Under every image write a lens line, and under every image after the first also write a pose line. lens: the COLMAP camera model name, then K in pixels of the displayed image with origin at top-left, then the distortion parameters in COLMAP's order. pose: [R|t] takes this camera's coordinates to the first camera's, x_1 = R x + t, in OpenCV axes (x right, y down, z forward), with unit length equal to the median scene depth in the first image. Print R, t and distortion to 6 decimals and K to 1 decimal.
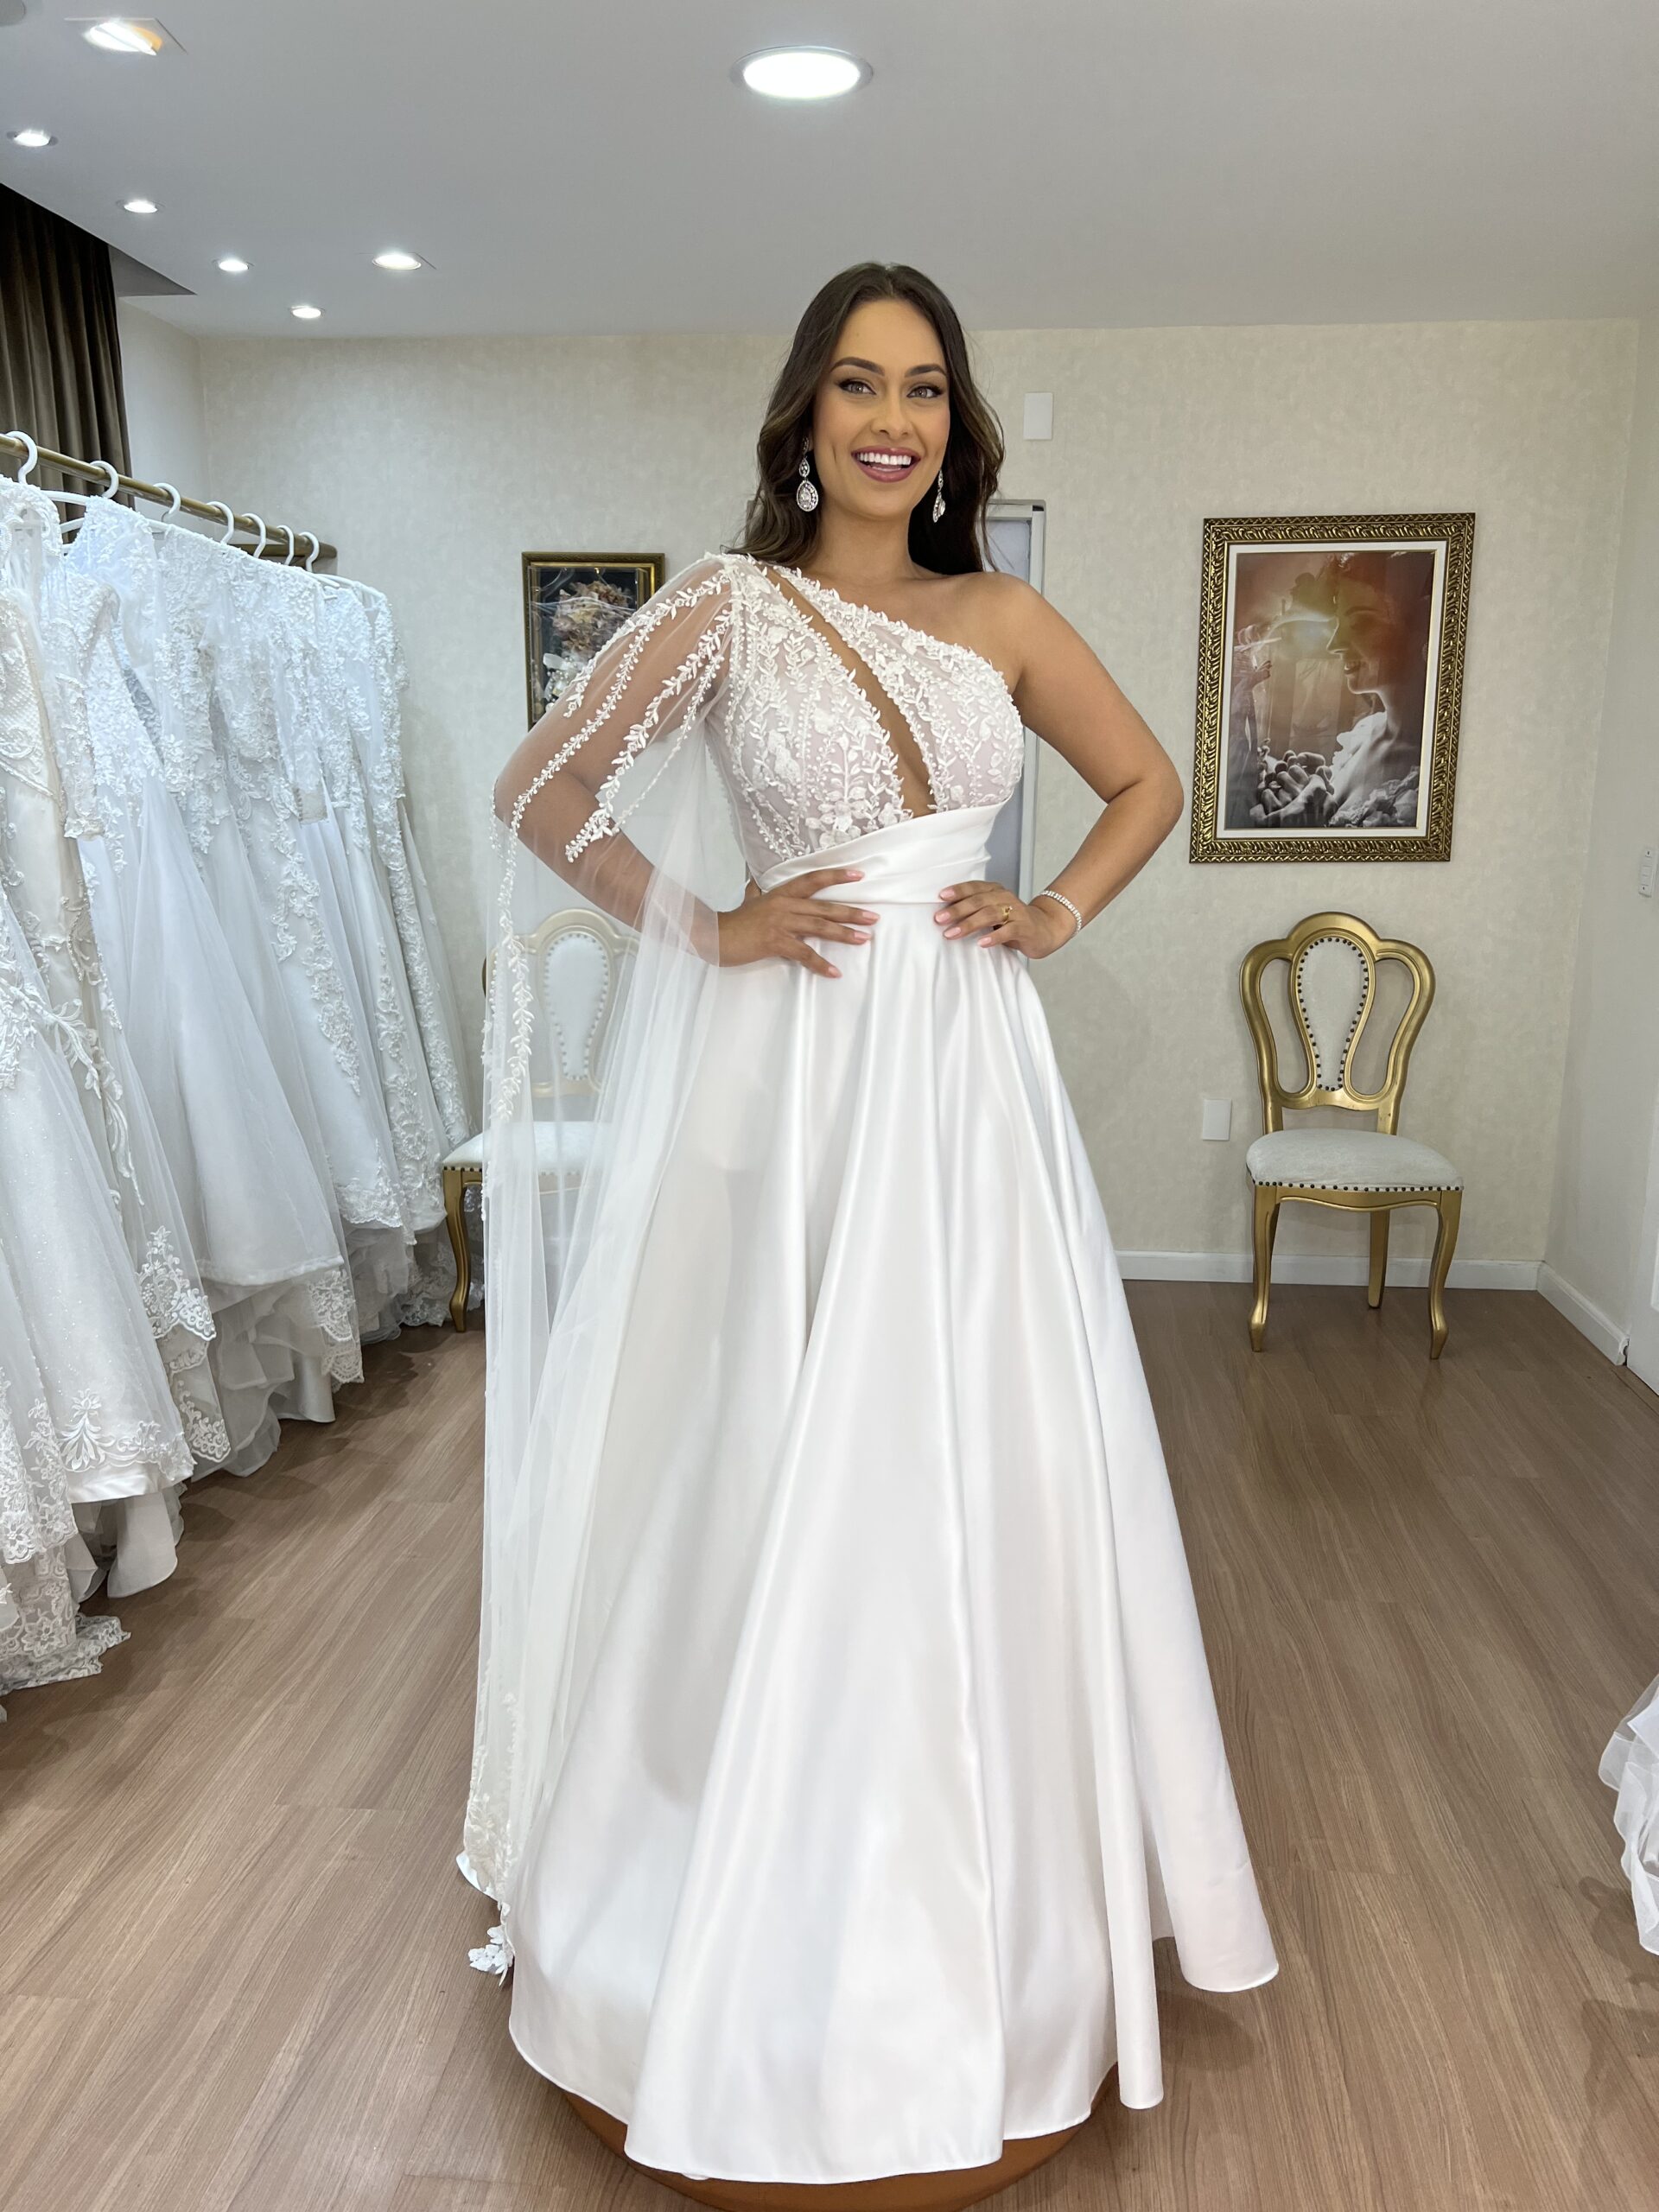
lens RADIAL K [[1653.7, 0, 831.0], [0, 1653.7, 1111.1], [0, 0, 1]] dist [0.034272, -0.046125]
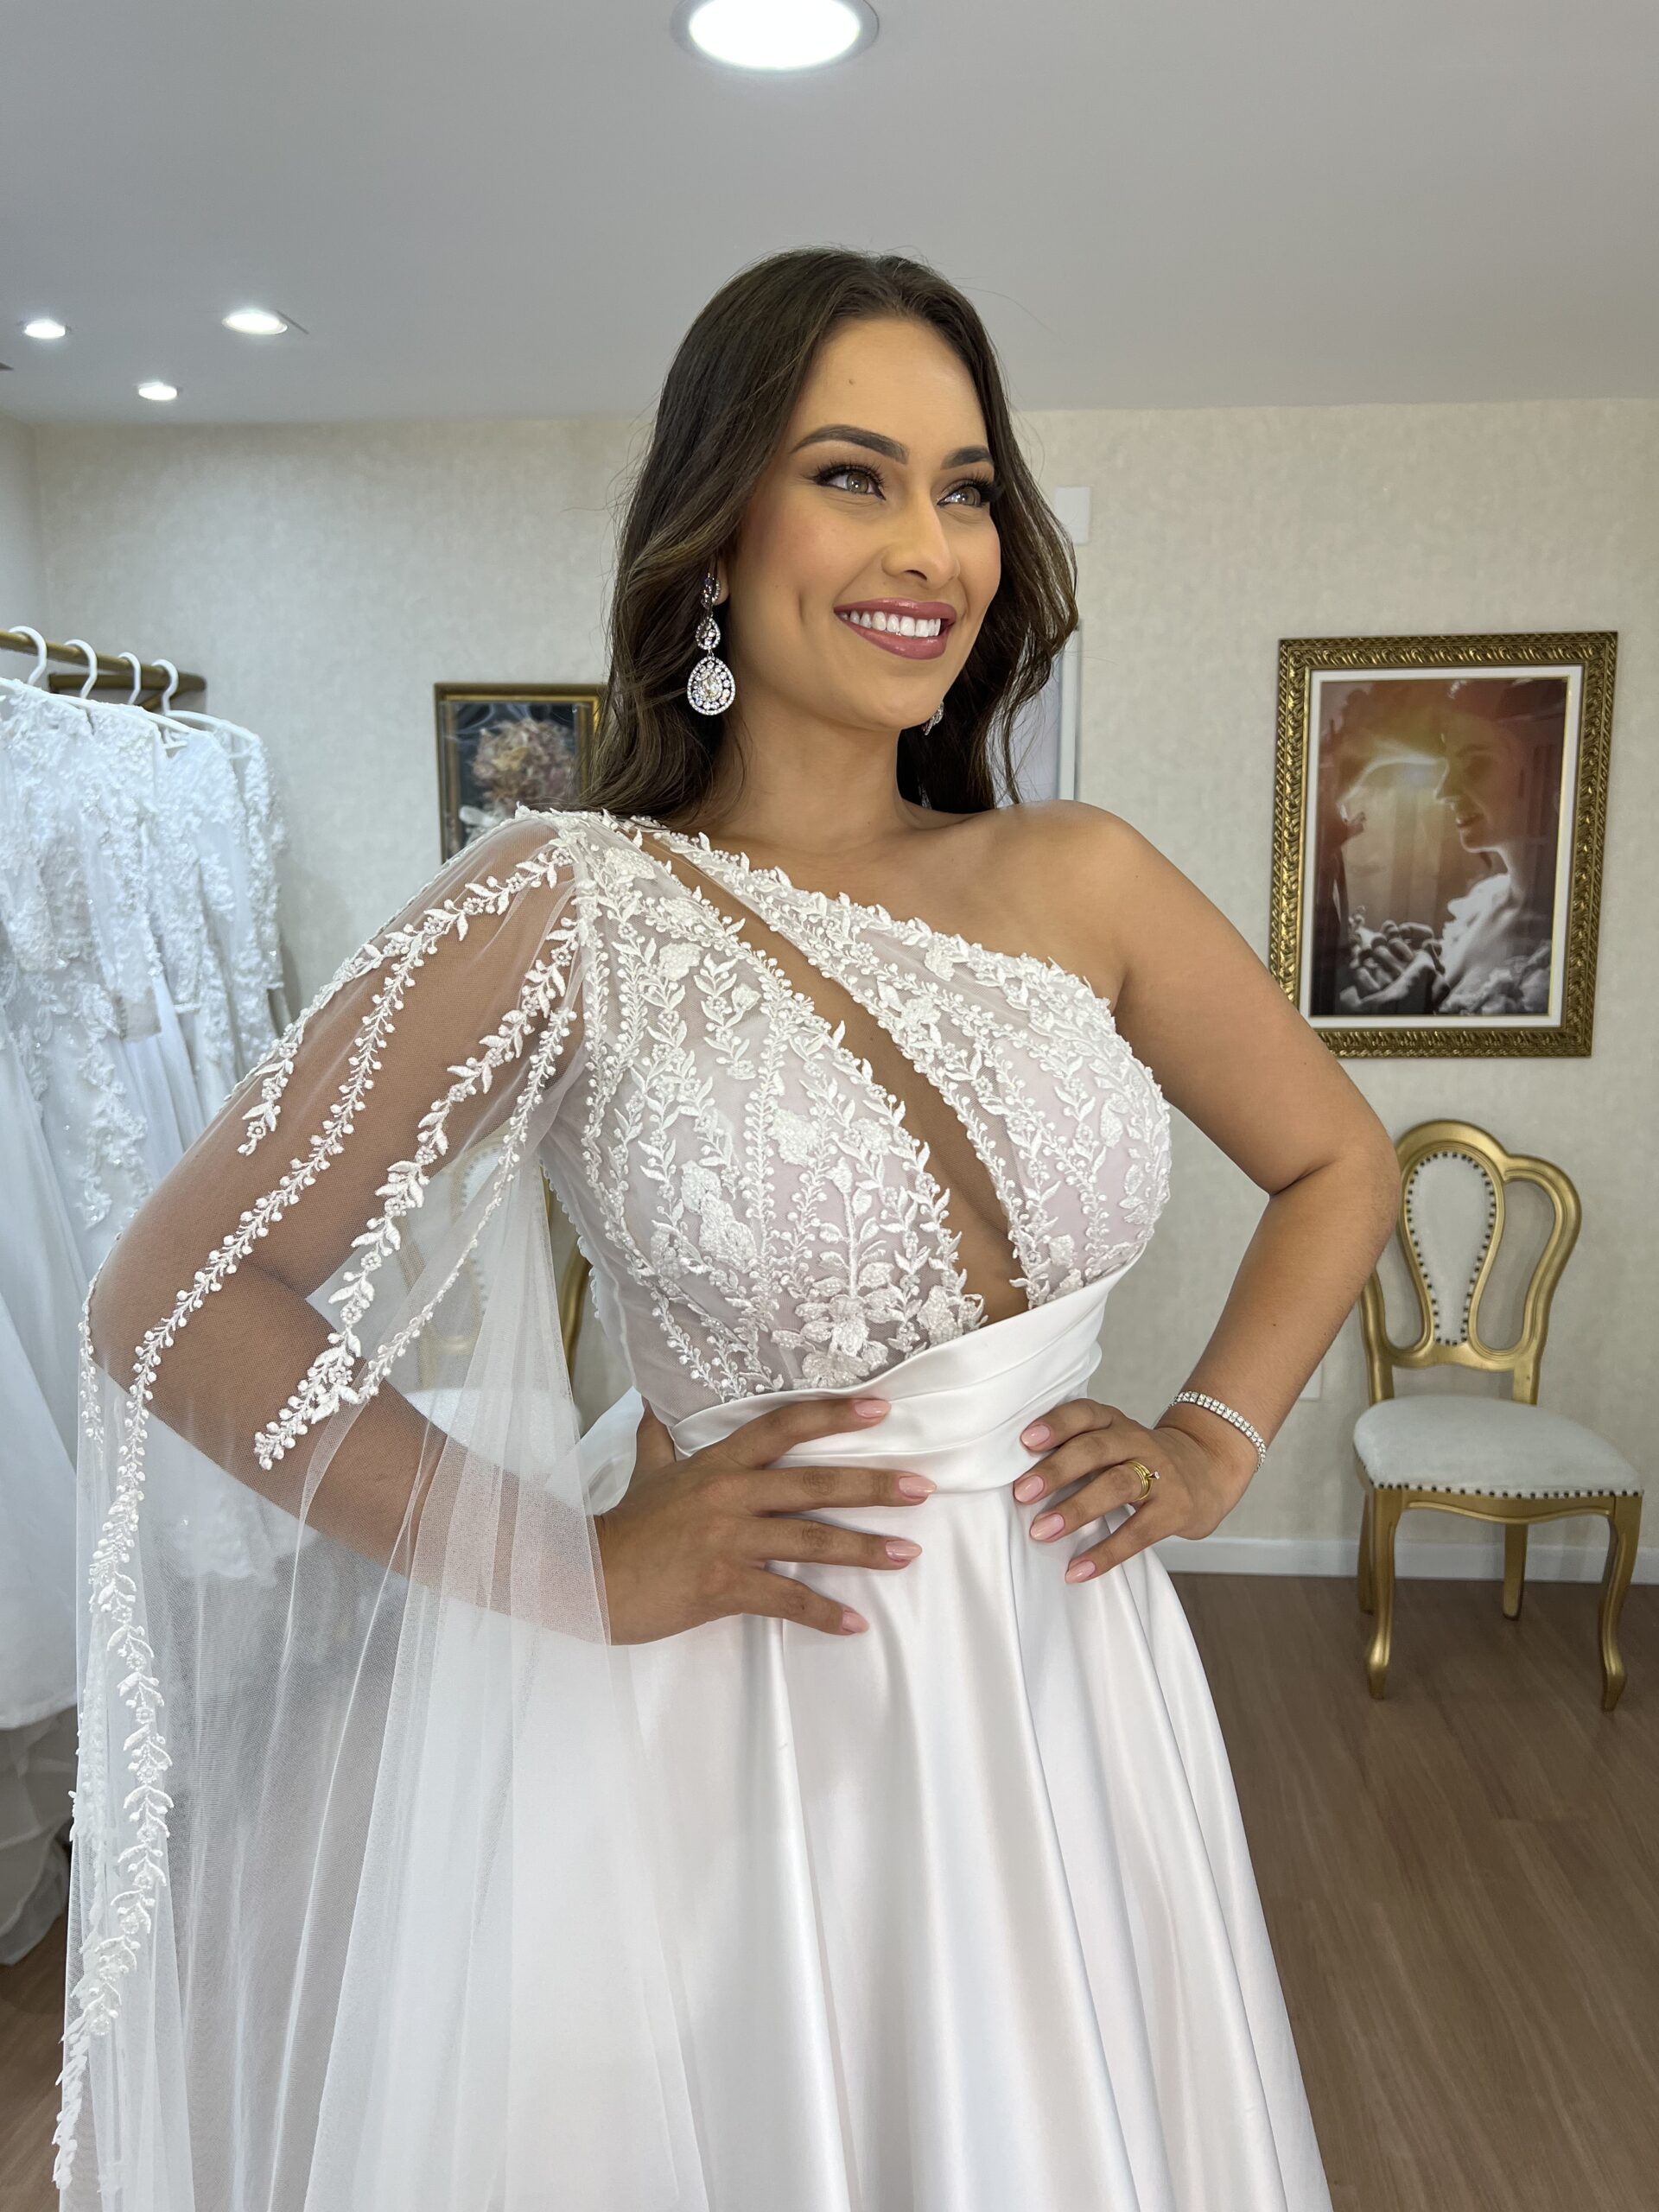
lens RADIAL K [[1668.5, 0, 845.5], [0, 1668.5, 1109.8], [0, 0, 1]] dist [0.037154, -0.056880]
pose [[0.999877, -0.008760, 0.012981, 0.001865], [0.009449, 0.998496, -0.054010, -0.086977], [-0.012488, 0.054126, 0.998456, 0.203641]]
